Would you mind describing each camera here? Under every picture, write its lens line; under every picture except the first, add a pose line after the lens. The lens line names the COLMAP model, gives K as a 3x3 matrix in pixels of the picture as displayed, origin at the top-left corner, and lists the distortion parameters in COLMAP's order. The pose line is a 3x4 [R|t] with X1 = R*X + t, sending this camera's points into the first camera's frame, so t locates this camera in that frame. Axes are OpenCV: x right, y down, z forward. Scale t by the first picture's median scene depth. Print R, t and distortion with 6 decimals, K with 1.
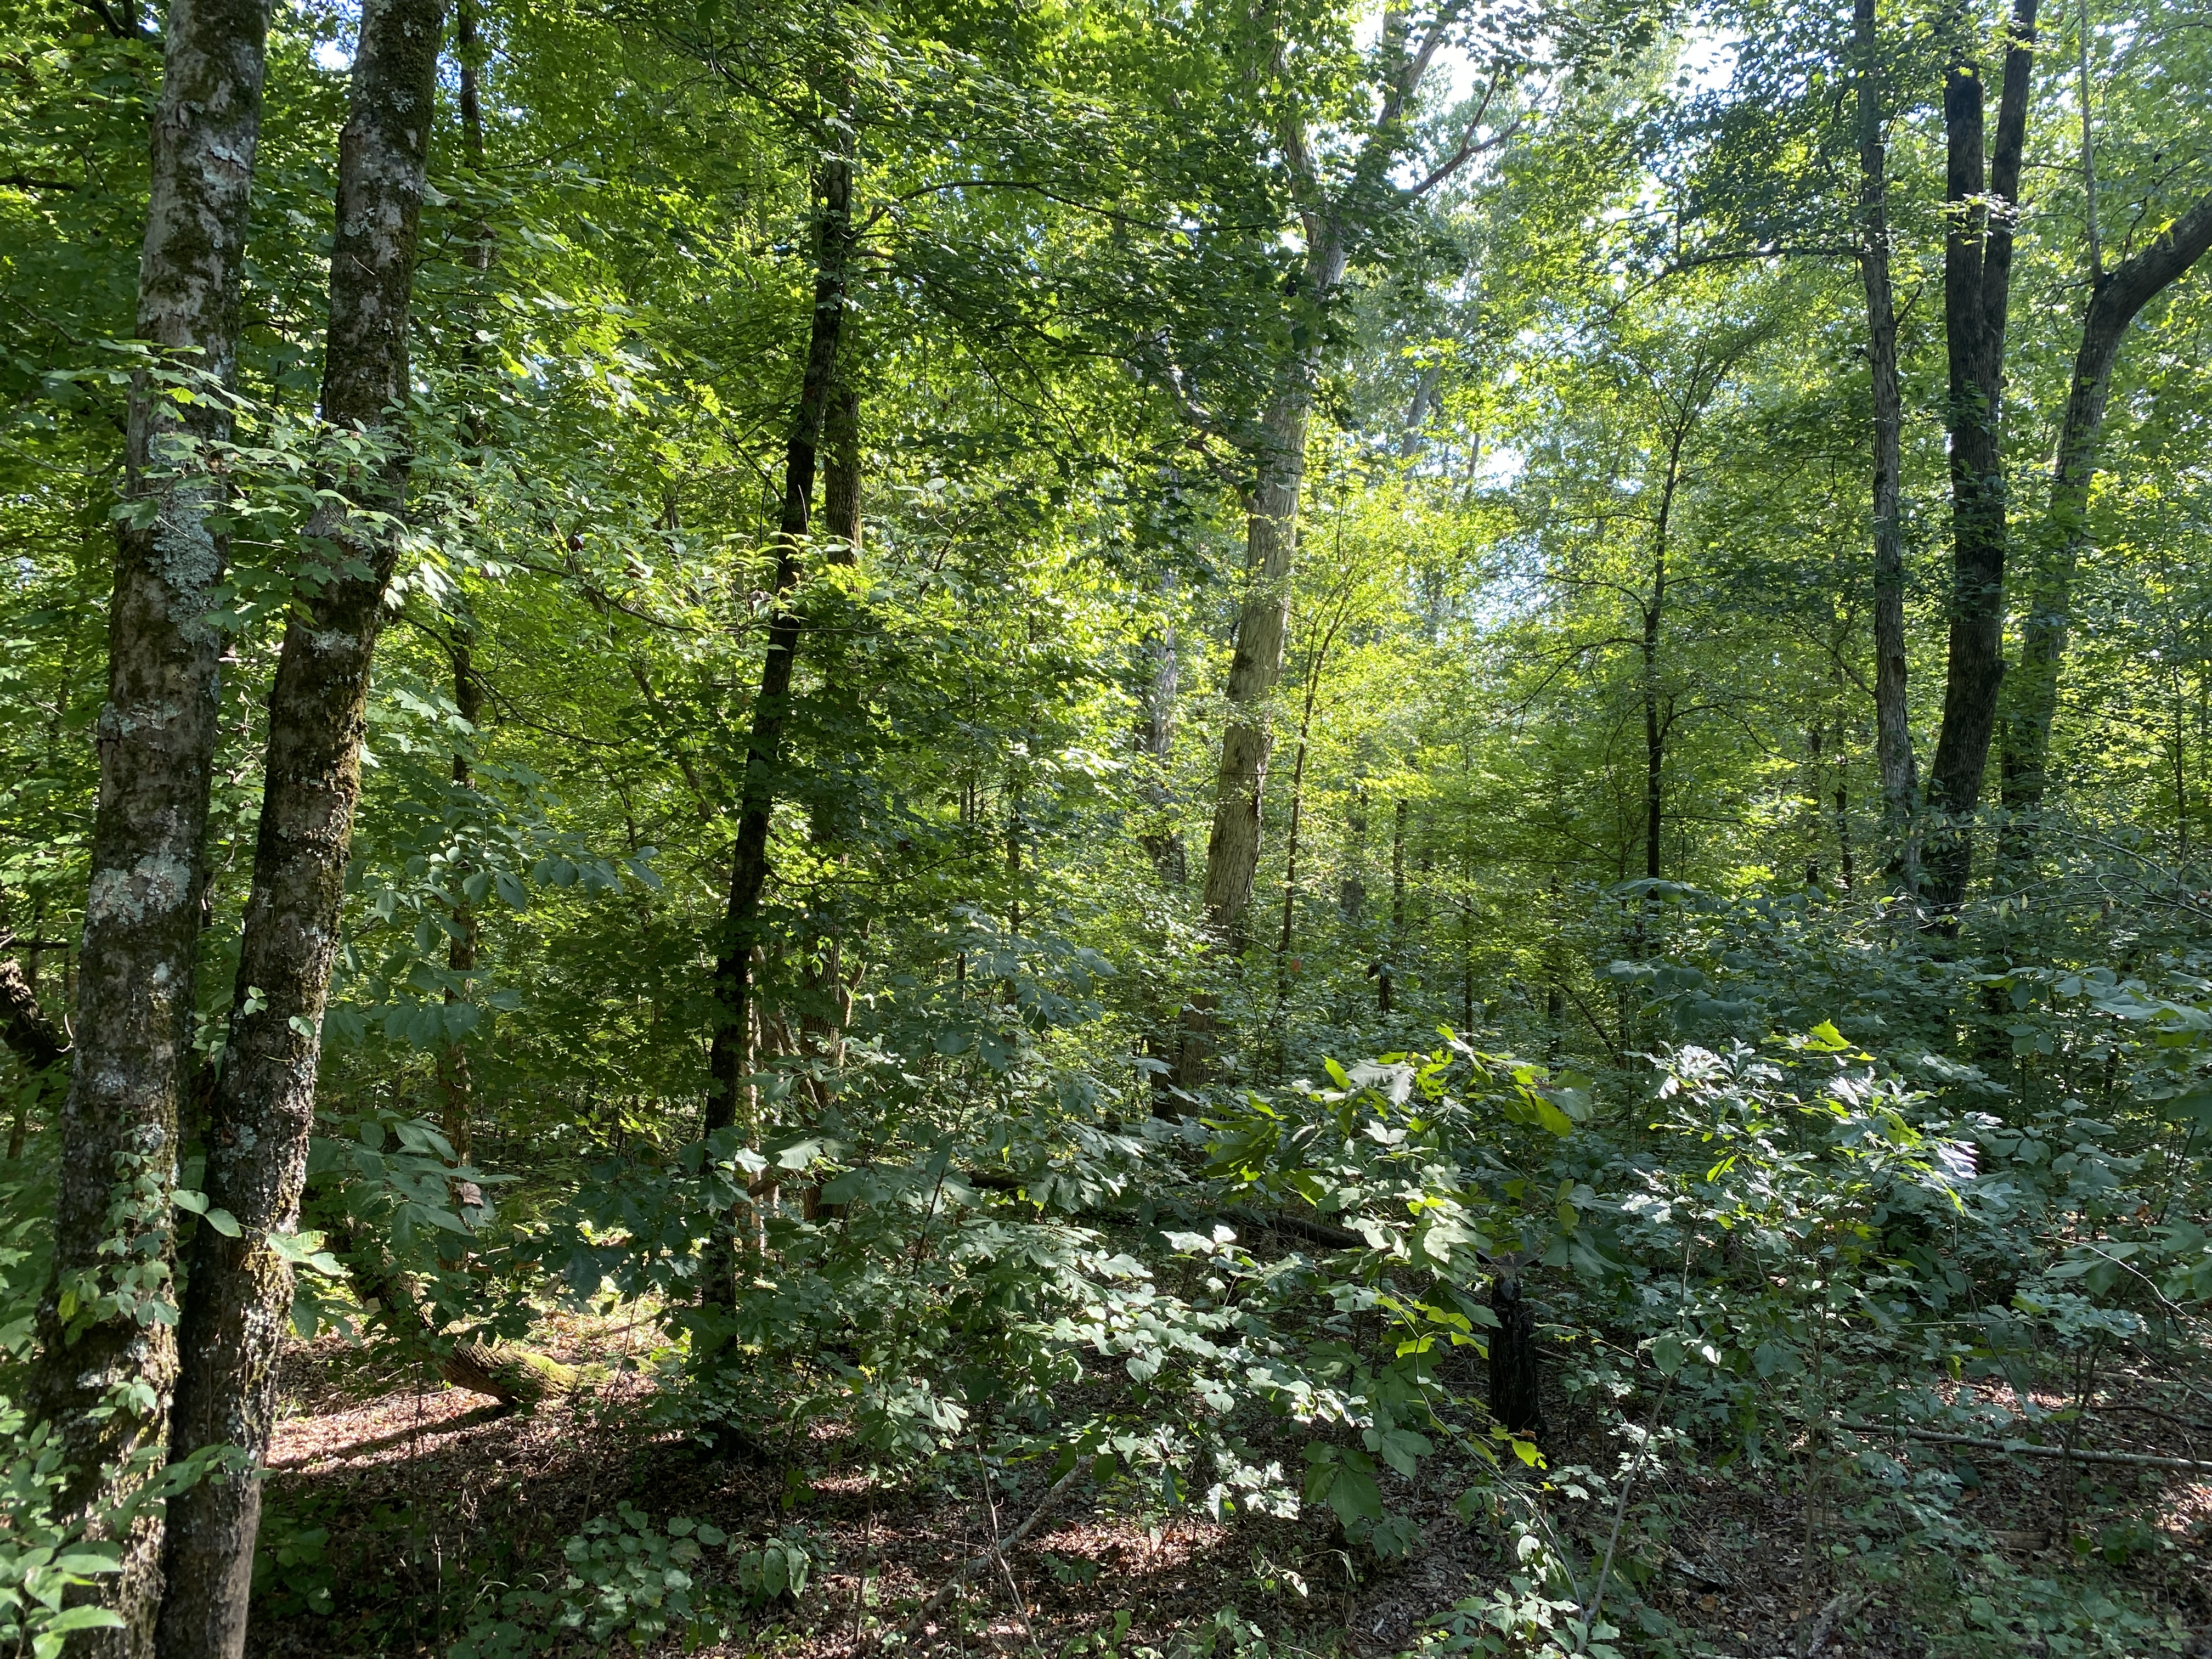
lens RADIAL K [[1702.0, 0, 1087.4], [0, 1702.0, 828.1], [0, 0, 1]] dist [0.029130, -0.016221]
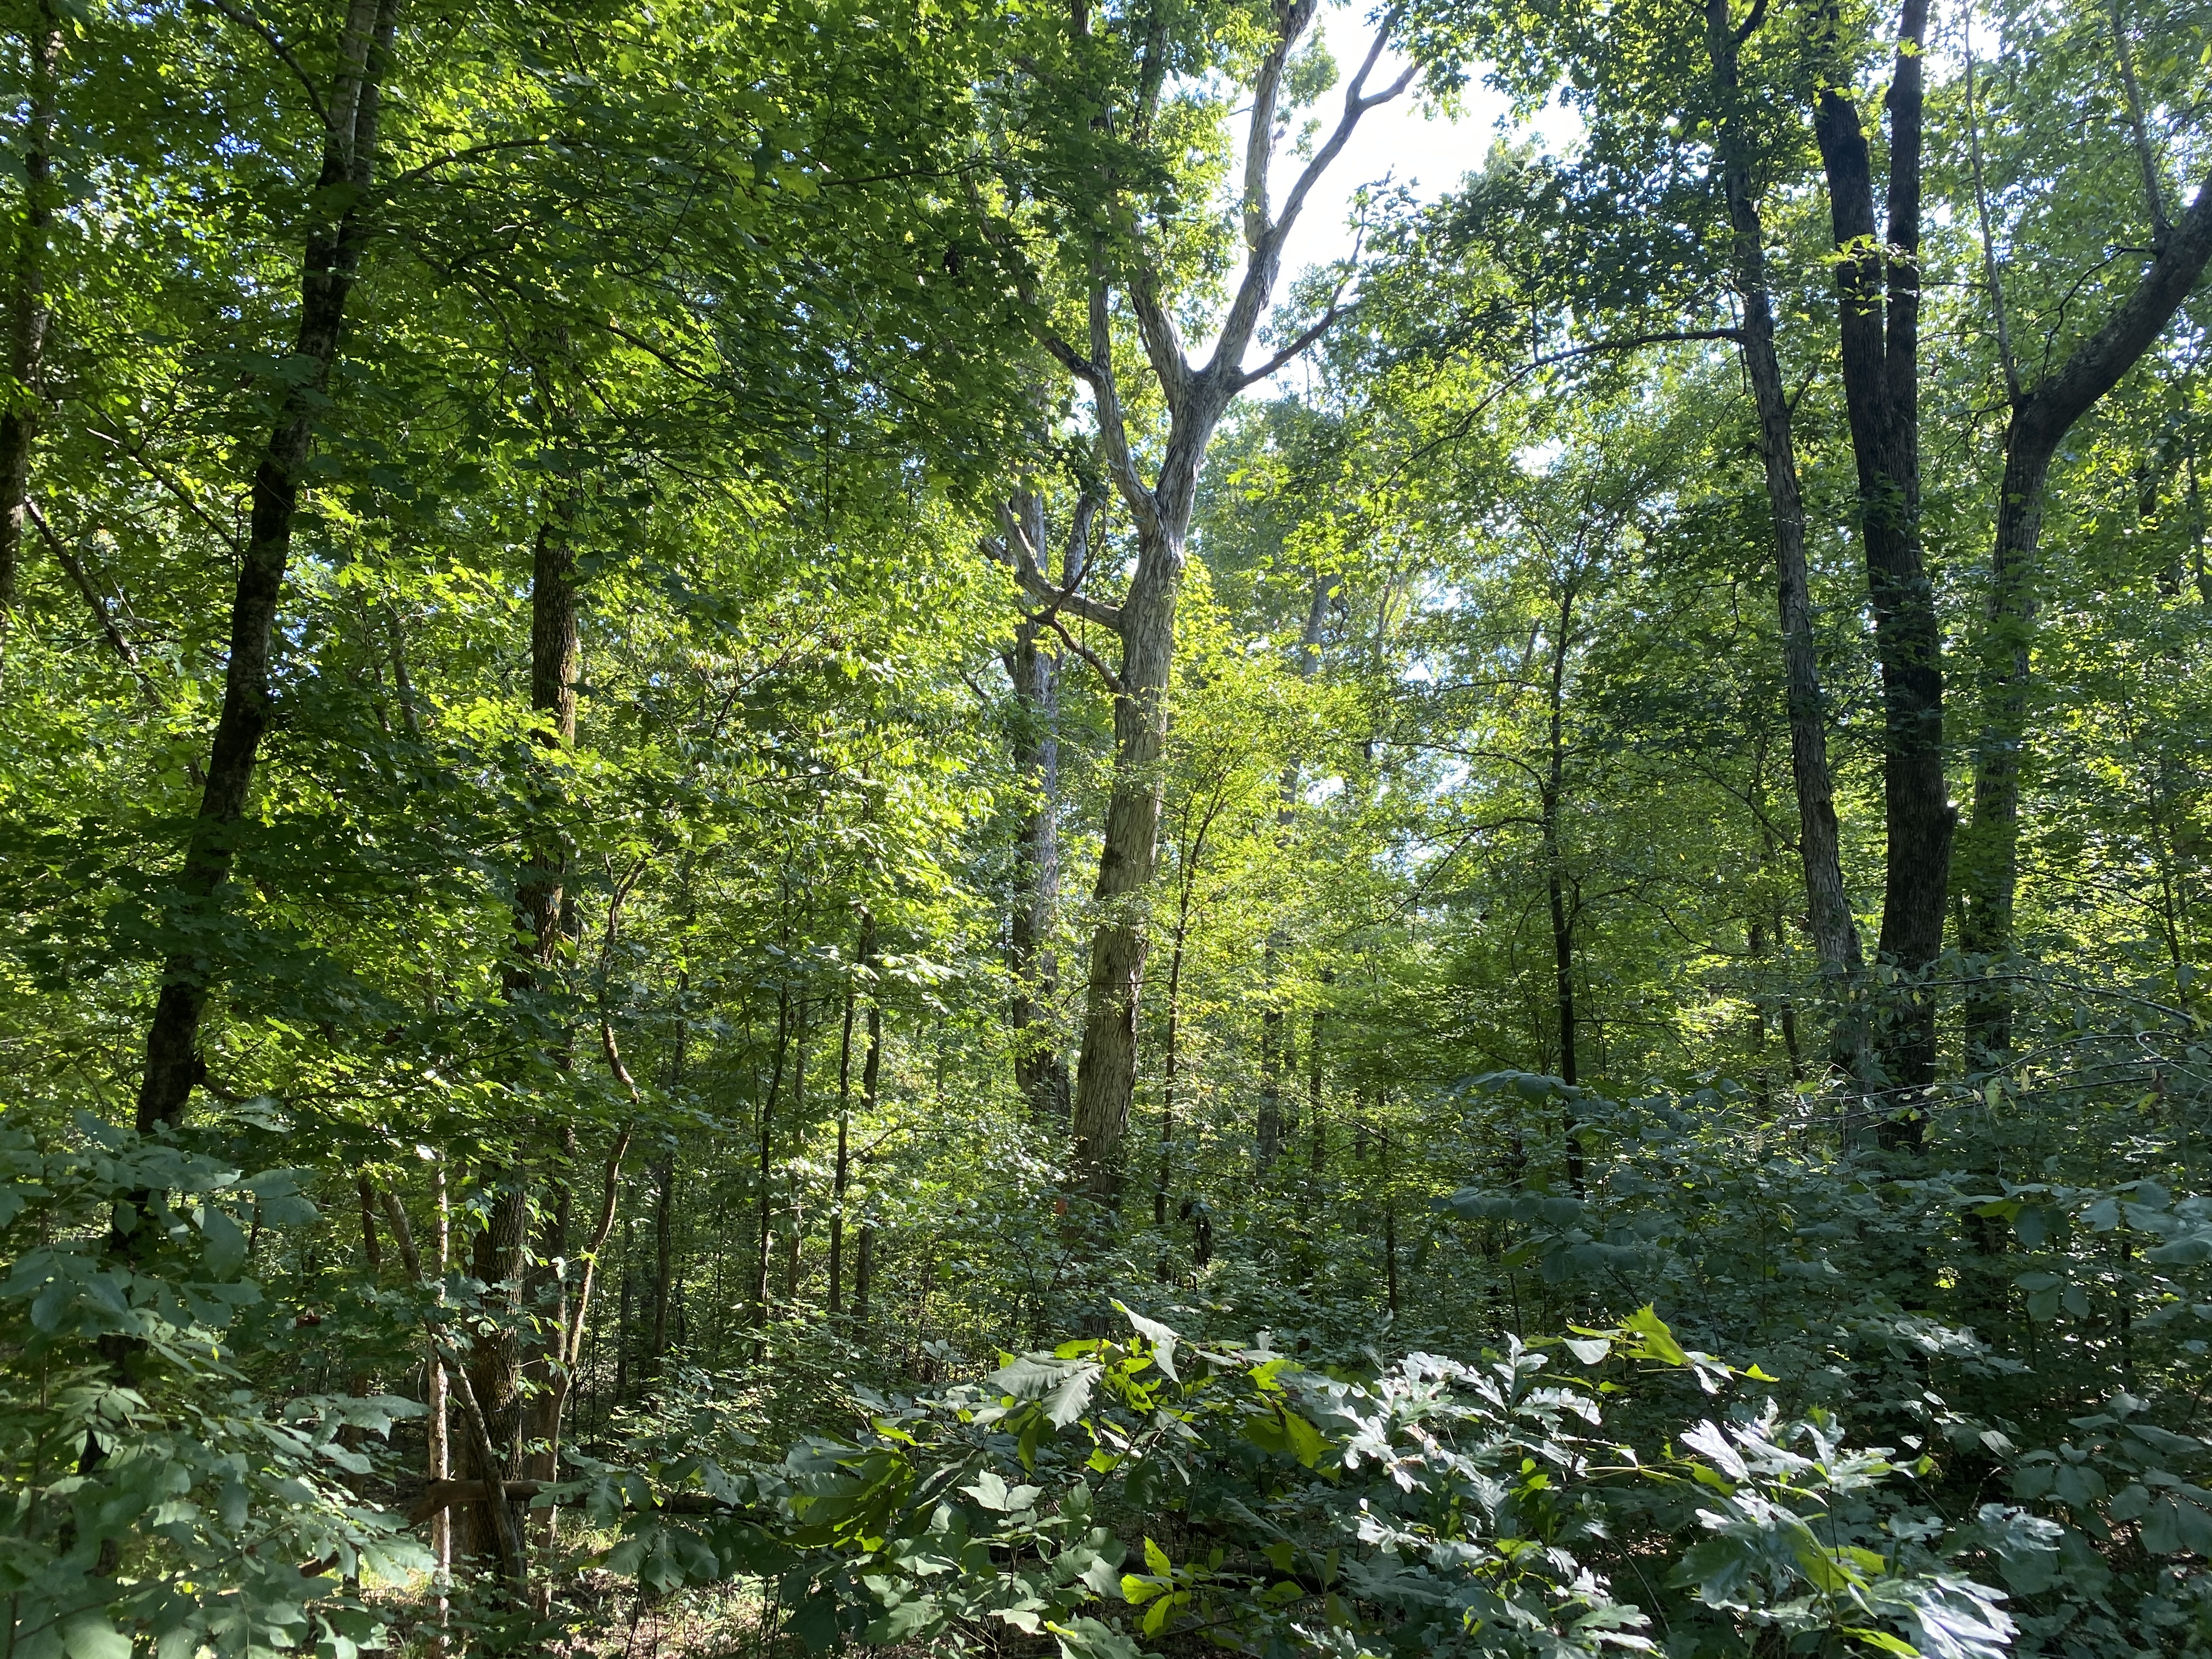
lens RADIAL K [[1702.0, 0, 1096.7], [0, 1702.0, 820.5], [0, 0, 1]] dist [0.029130, -0.016221]
pose [[0.999505, -0.013488, 0.028419, 0.171105], [0.017440, 0.989457, -0.143775, 0.030812], [-0.026180, 0.144200, 0.989202, 0.336526]]
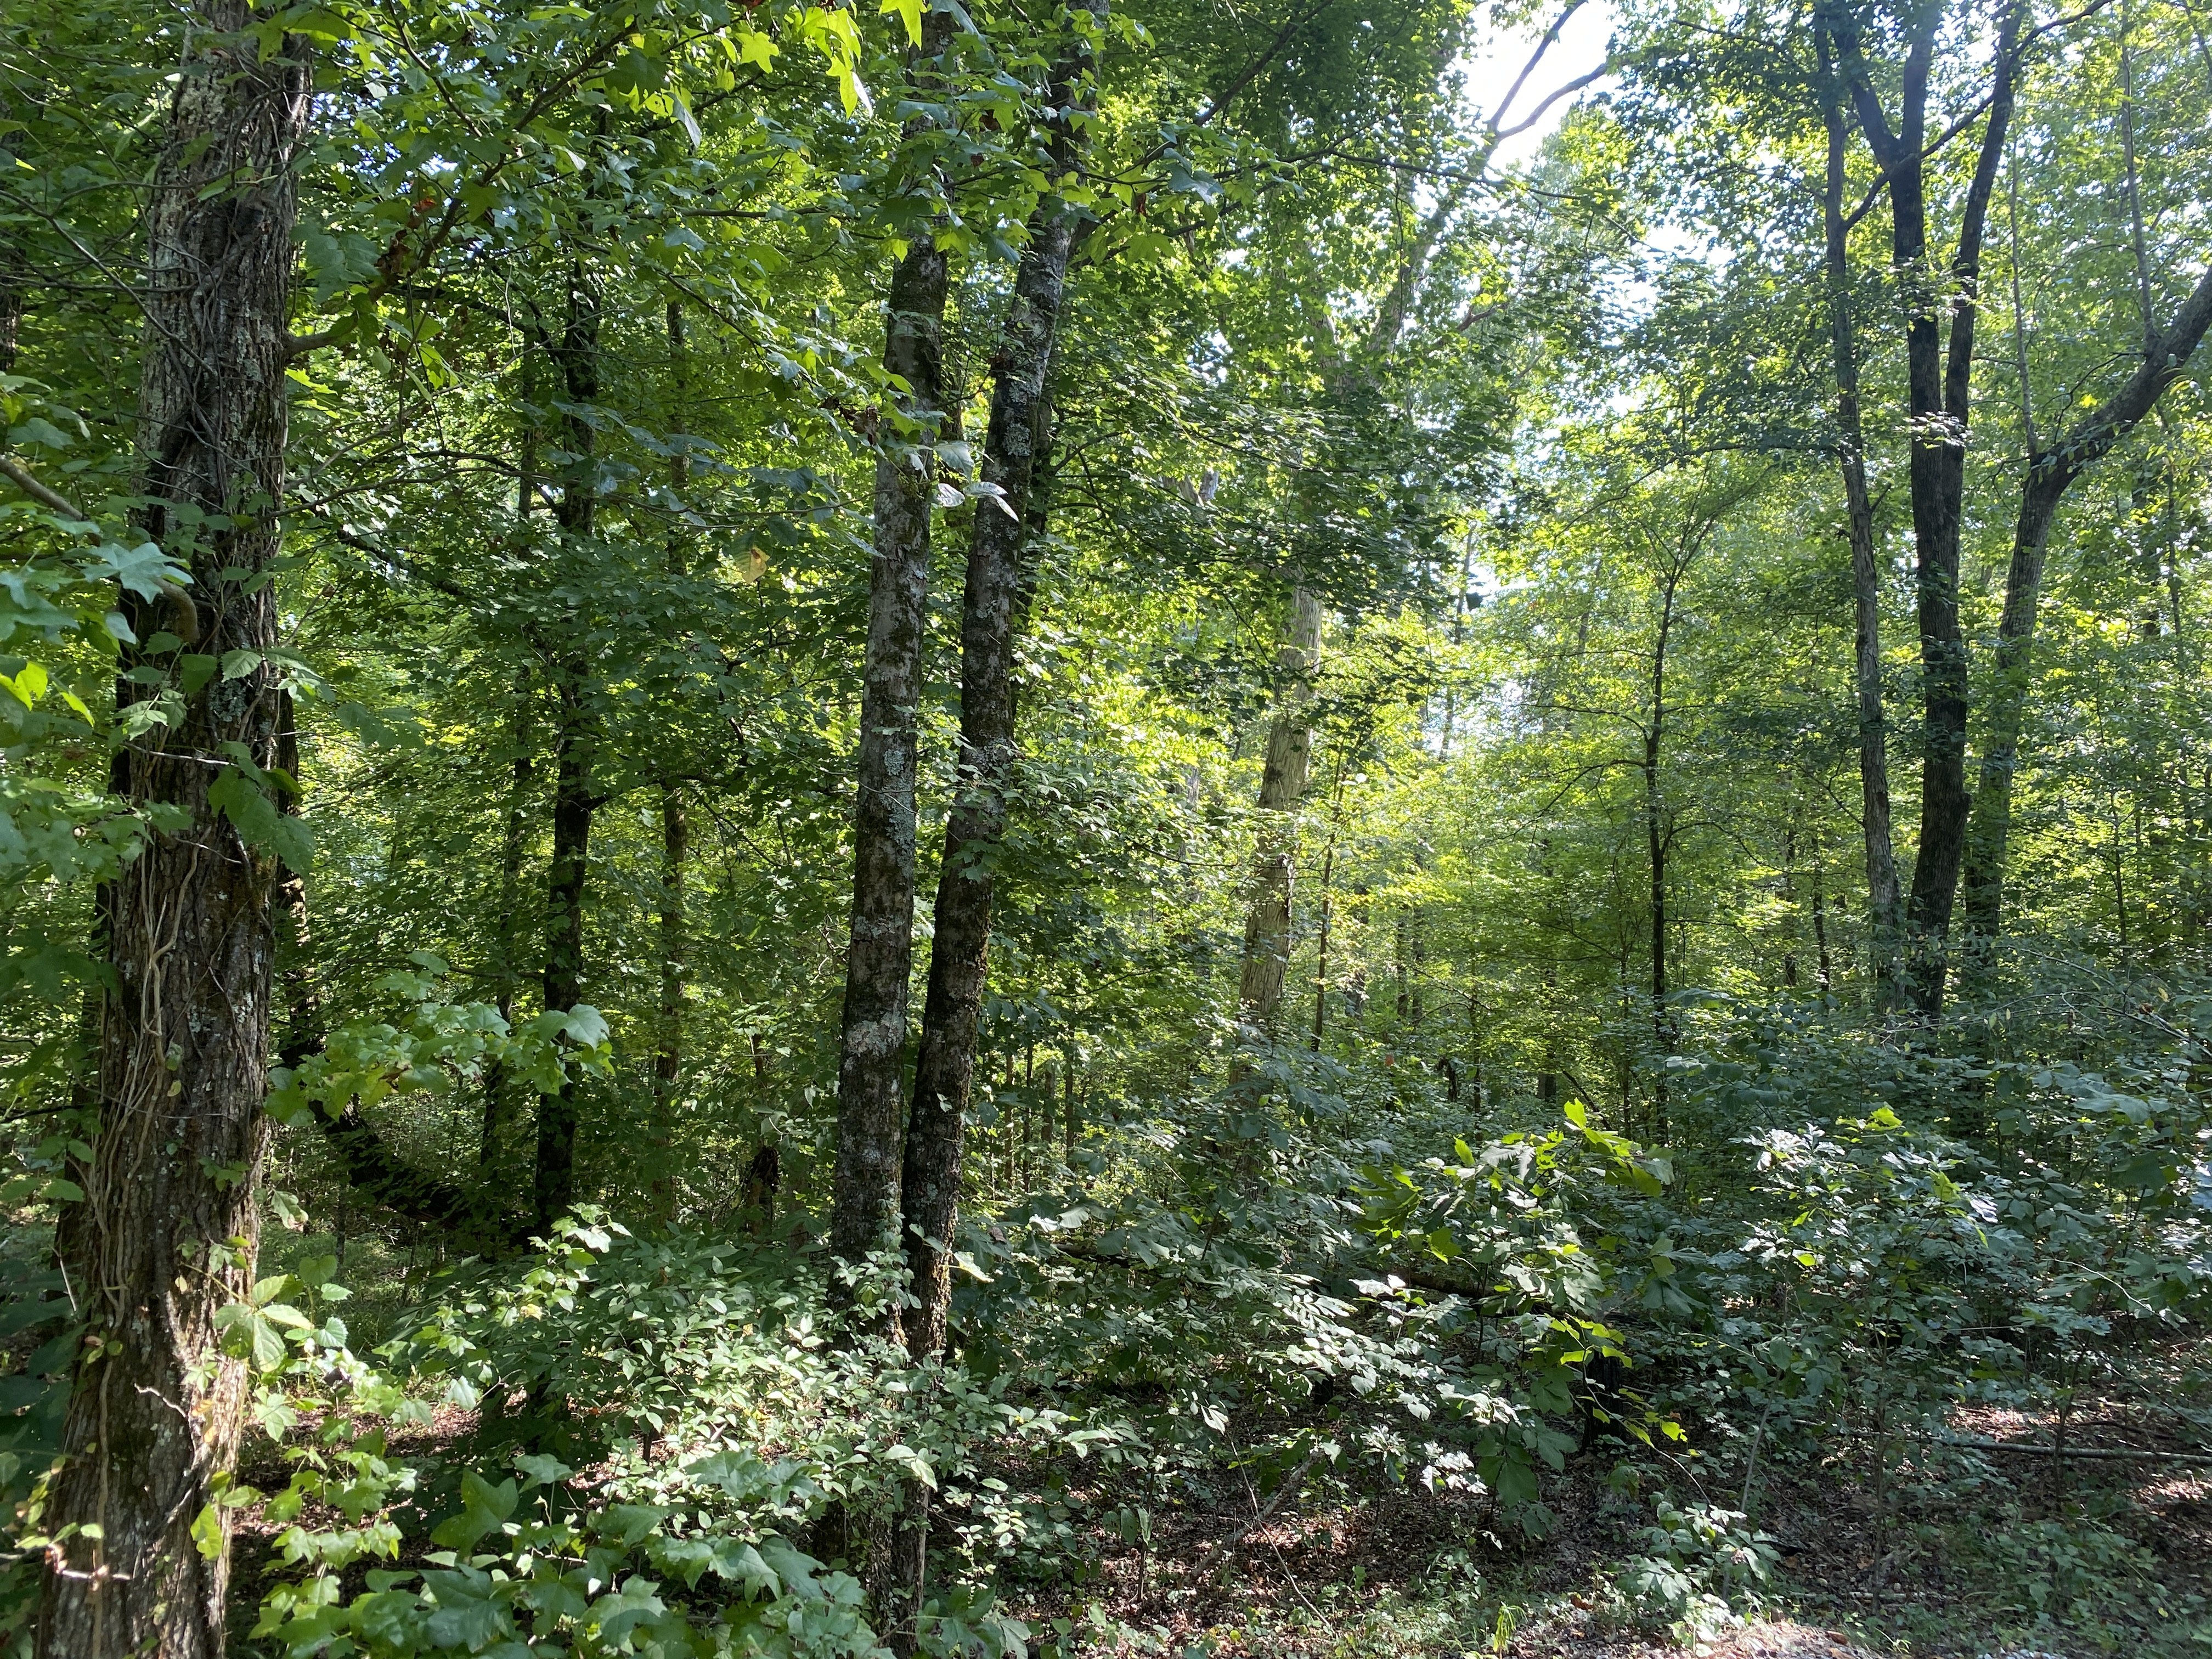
lens RADIAL K [[1702.0, 0, 1113.3], [0, 1702.0, 813.8], [0, 0, 1]] dist [0.029130, -0.016221]
pose [[0.999285, -0.001124, 0.037784, -0.155262], [0.003327, 0.998293, -0.058315, -0.030294], [-0.037654, 0.058399, 0.997583, -0.239258]]
